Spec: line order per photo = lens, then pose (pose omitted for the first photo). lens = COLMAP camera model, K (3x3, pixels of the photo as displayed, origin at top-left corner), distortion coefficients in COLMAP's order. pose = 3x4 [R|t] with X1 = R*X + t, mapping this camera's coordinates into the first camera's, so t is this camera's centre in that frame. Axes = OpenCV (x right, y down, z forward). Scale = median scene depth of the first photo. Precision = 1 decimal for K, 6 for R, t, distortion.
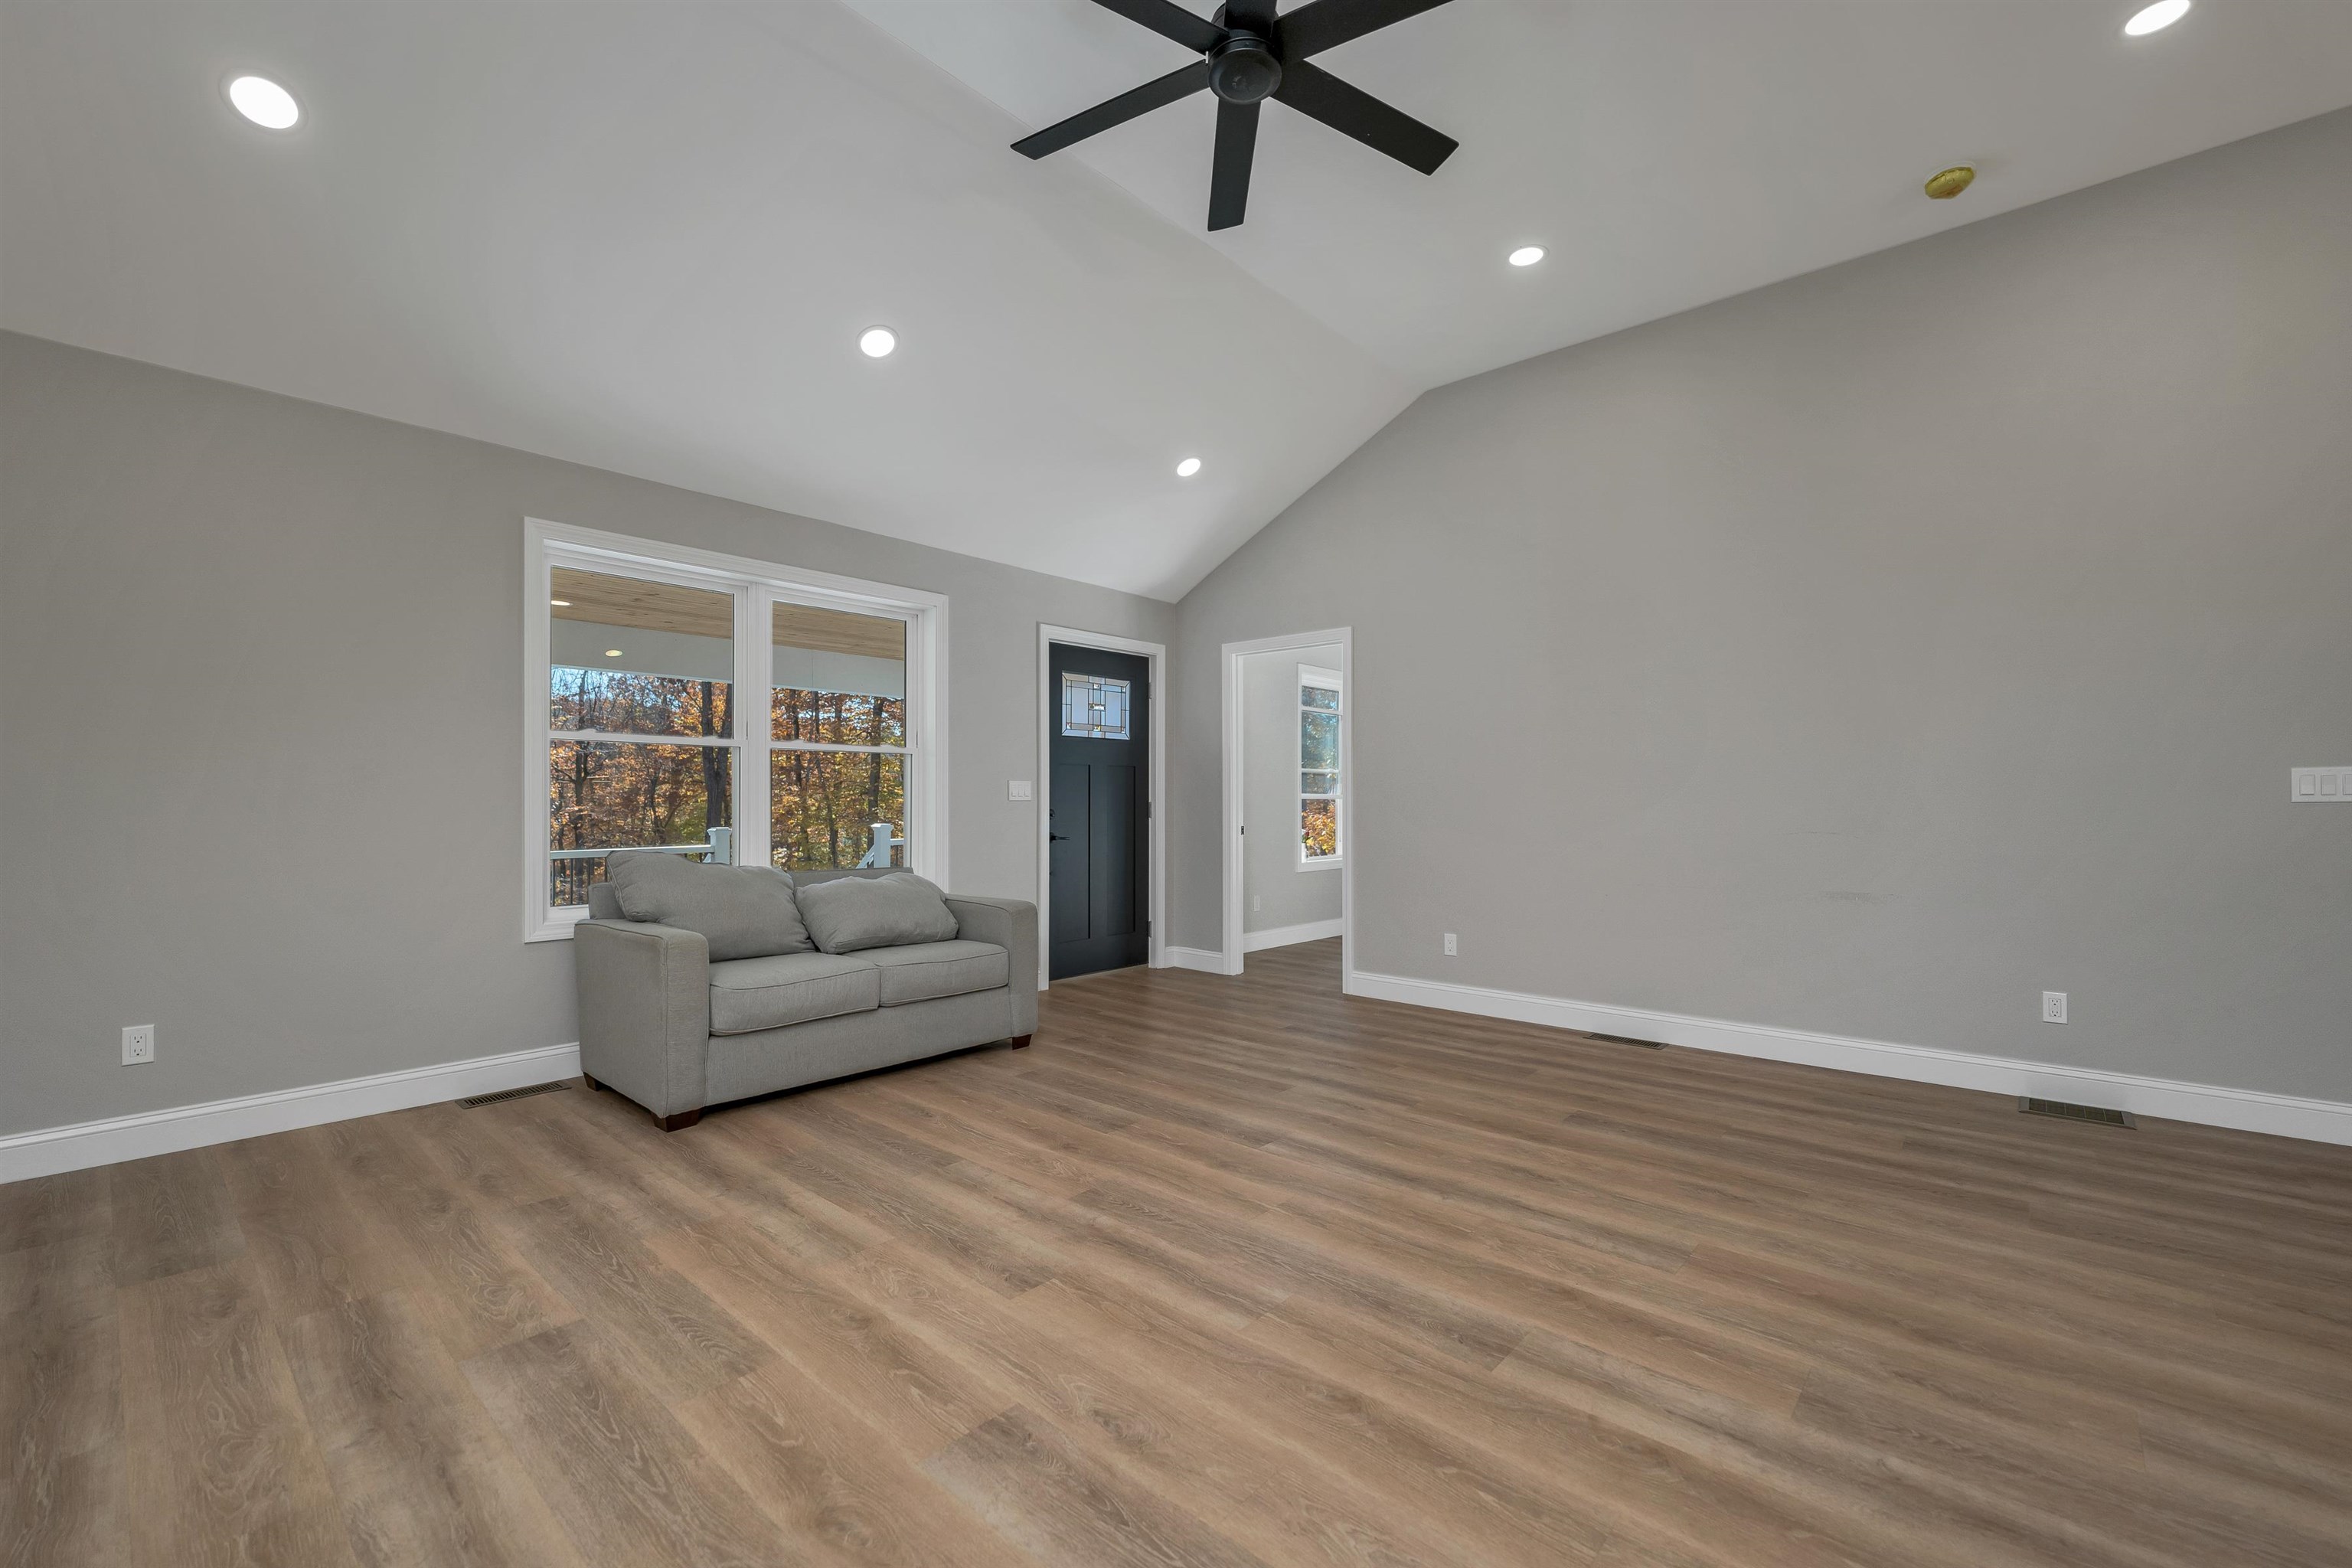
lens RADIAL K [[963.3, 0, 1168.7], [0, 963.3, 795.9], [0, 0, 1]] dist [-0.001624, -0.000538]
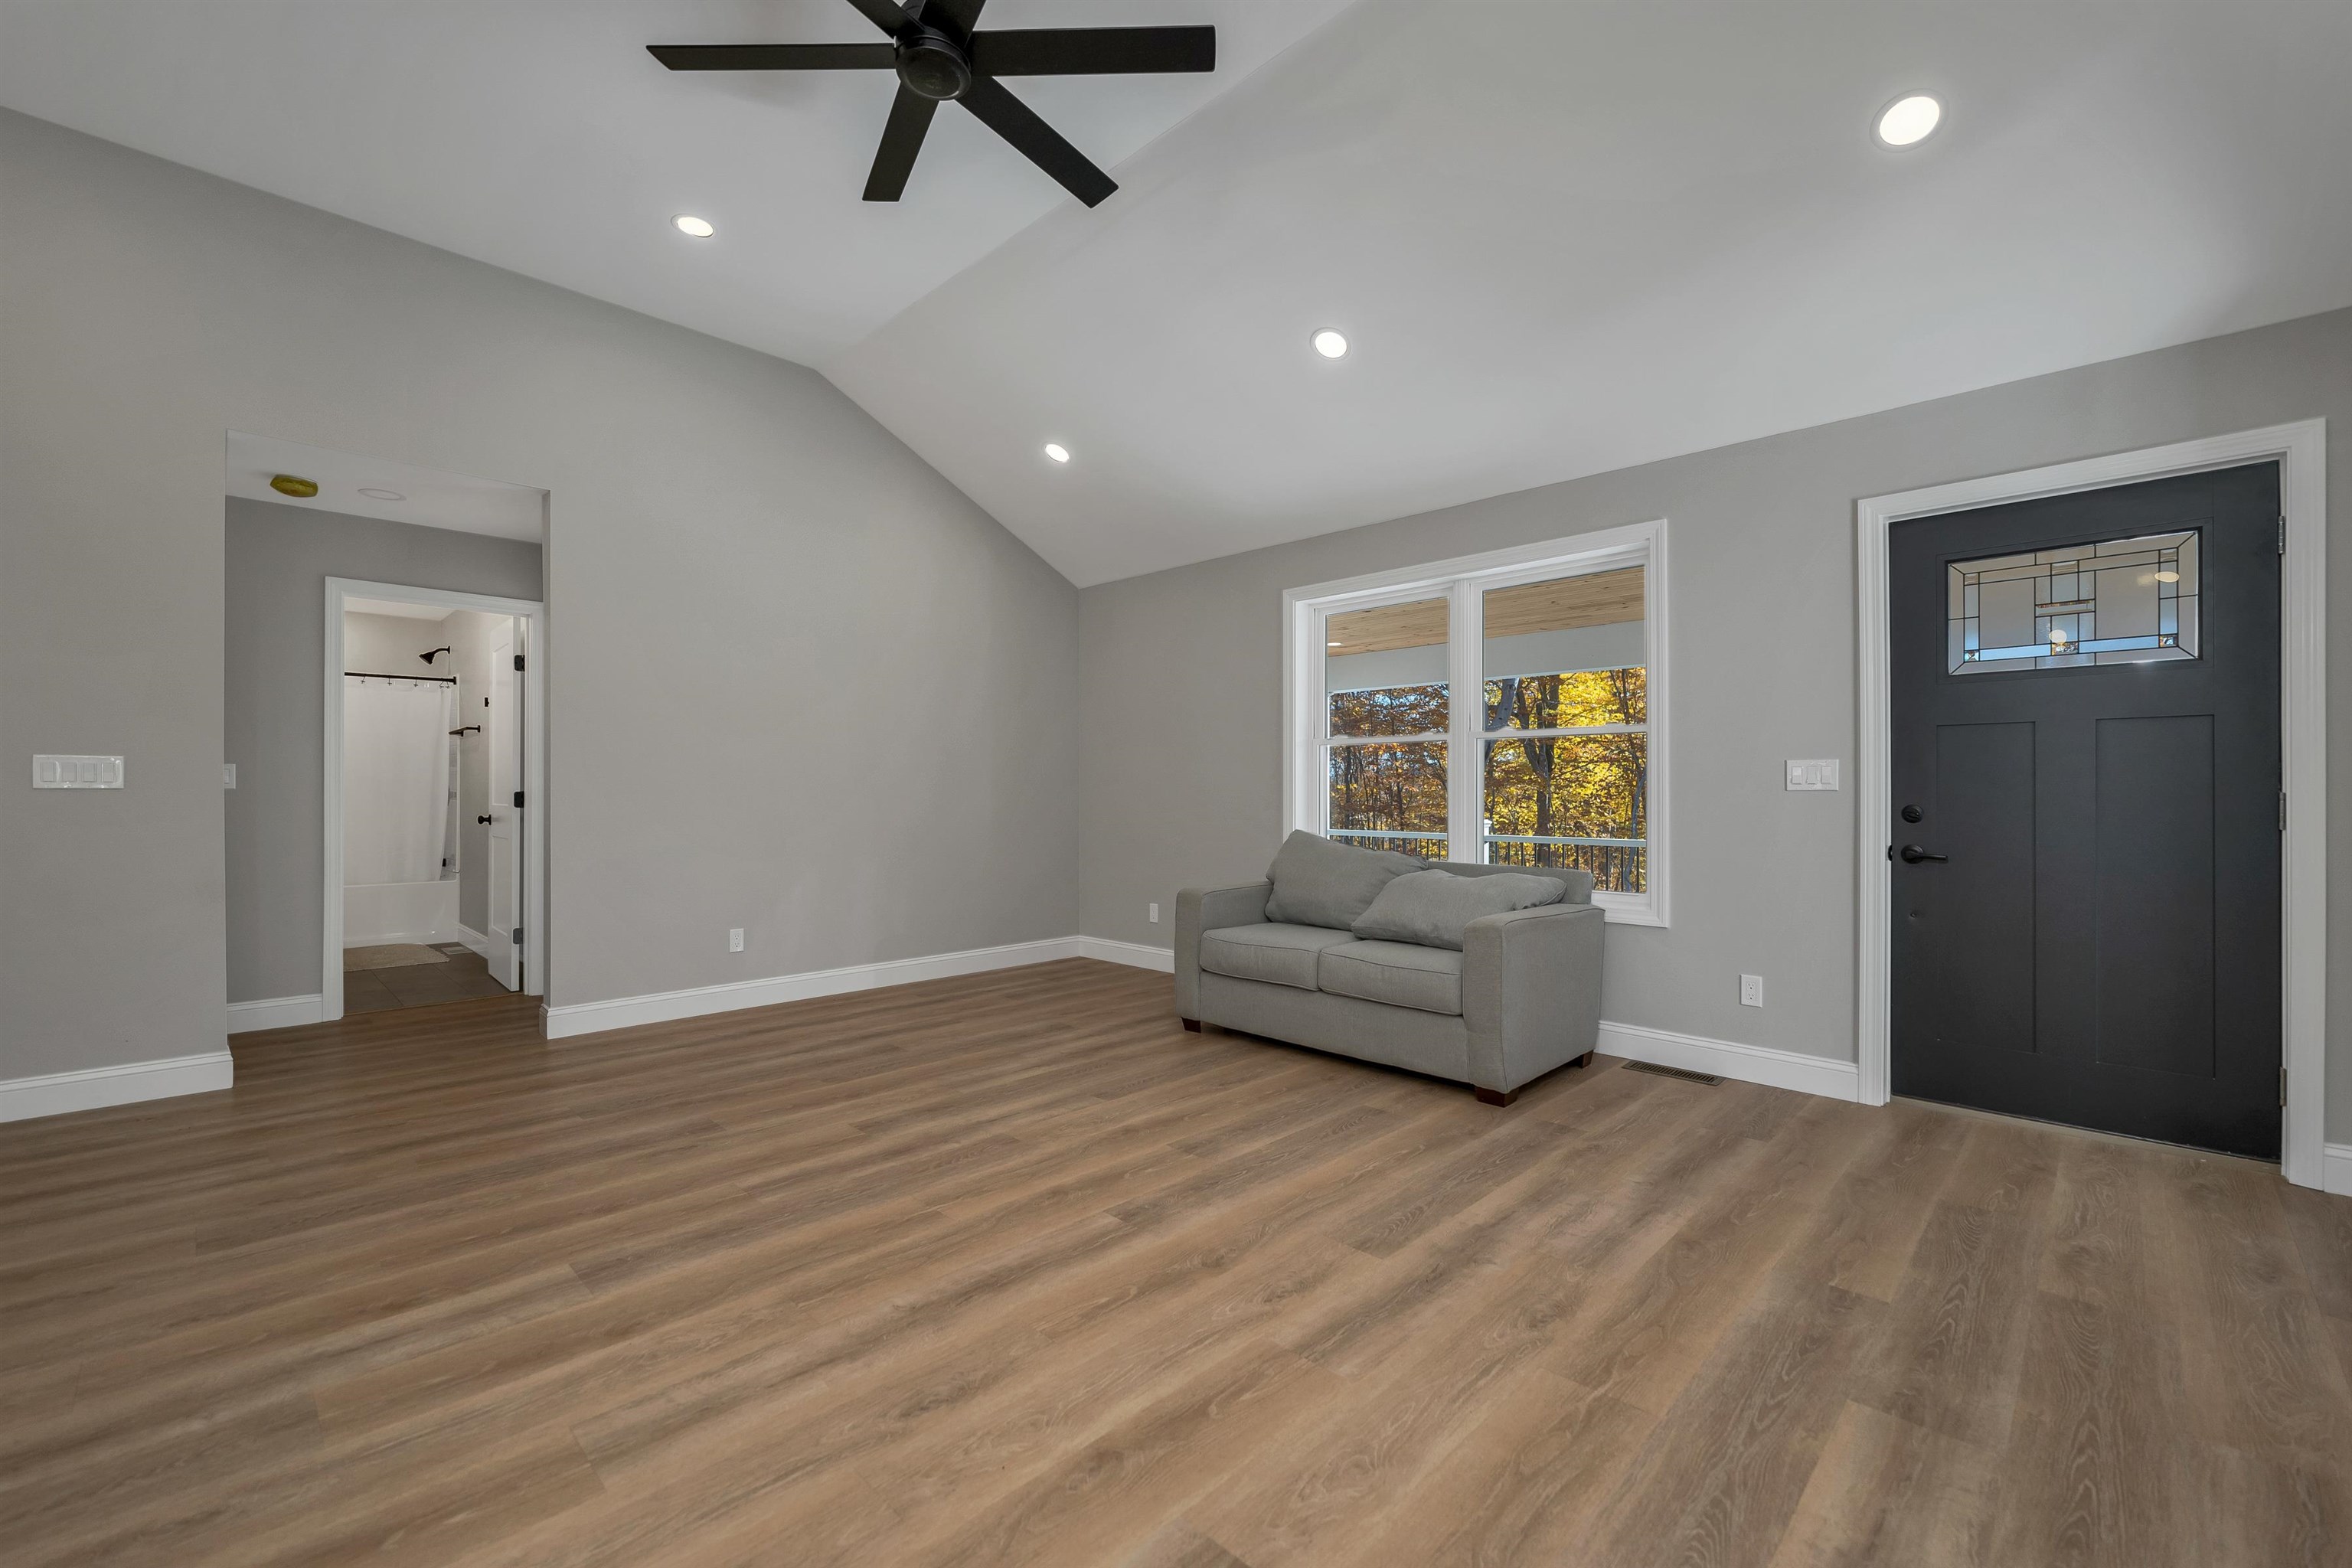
lens RADIAL K [[963.3, 0, 1174.9], [0, 963.3, 795.4], [0, 0, 1]] dist [-0.001624, -0.000538]
pose [[-0.040636, 0.002509, -0.999171, 0.940330], [0.003594, 0.999991, 0.002365, 0.008739], [0.999168, -0.003495, -0.040644, 1.131305]]
